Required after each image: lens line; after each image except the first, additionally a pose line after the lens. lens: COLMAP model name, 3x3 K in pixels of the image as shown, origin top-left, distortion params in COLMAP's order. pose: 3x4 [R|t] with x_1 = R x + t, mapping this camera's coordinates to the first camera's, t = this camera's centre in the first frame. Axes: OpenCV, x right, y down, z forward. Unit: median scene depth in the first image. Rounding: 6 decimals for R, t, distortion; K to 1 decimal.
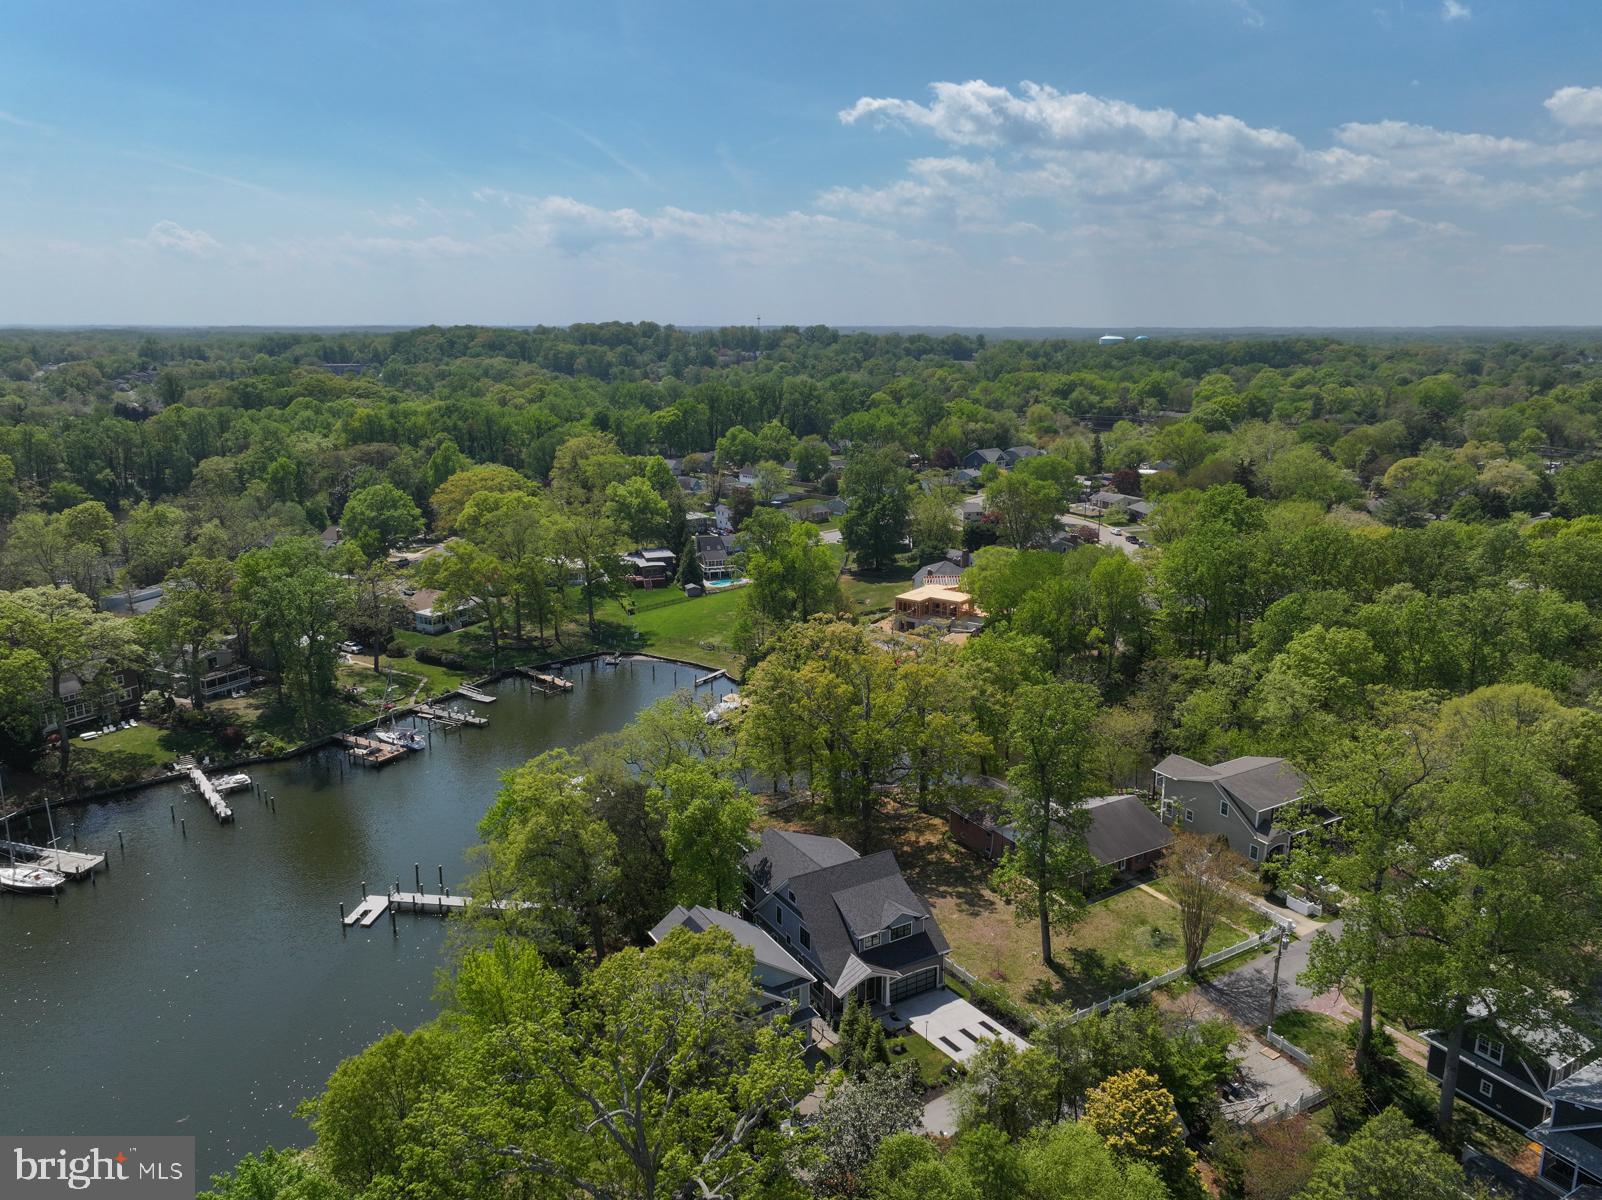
lens RADIAL K [[1135.9, 0, 801.0], [0, 1135.9, 600.0], [0, 0, 1]] dist [-0.006755, 0.027053]
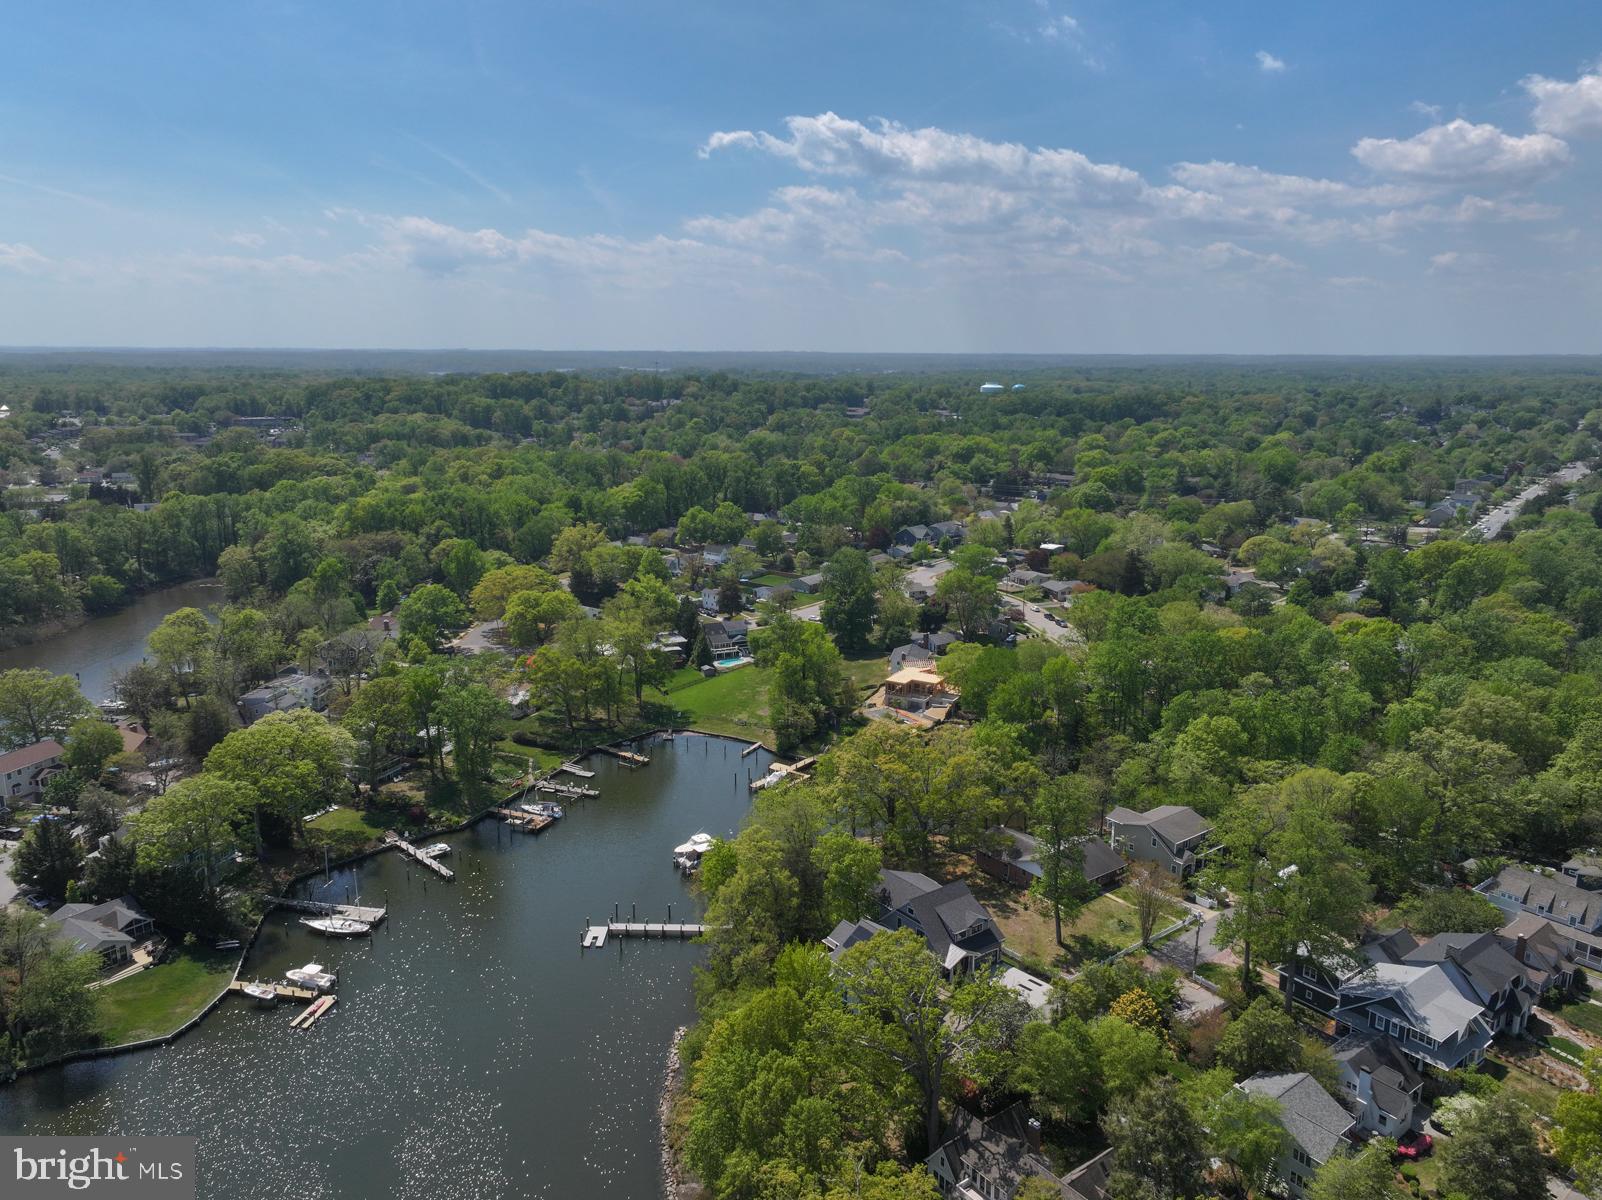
lens RADIAL K [[1121.4, 0, 809.3], [0, 1121.4, 604.1], [0, 0, 1]] dist [0.005568, -0.000588]
pose [[0.993825, -0.020202, 0.109104, -0.179968], [0.022241, 0.999600, -0.017498, -0.088009], [-0.108706, 0.019817, 0.993876, -0.338643]]
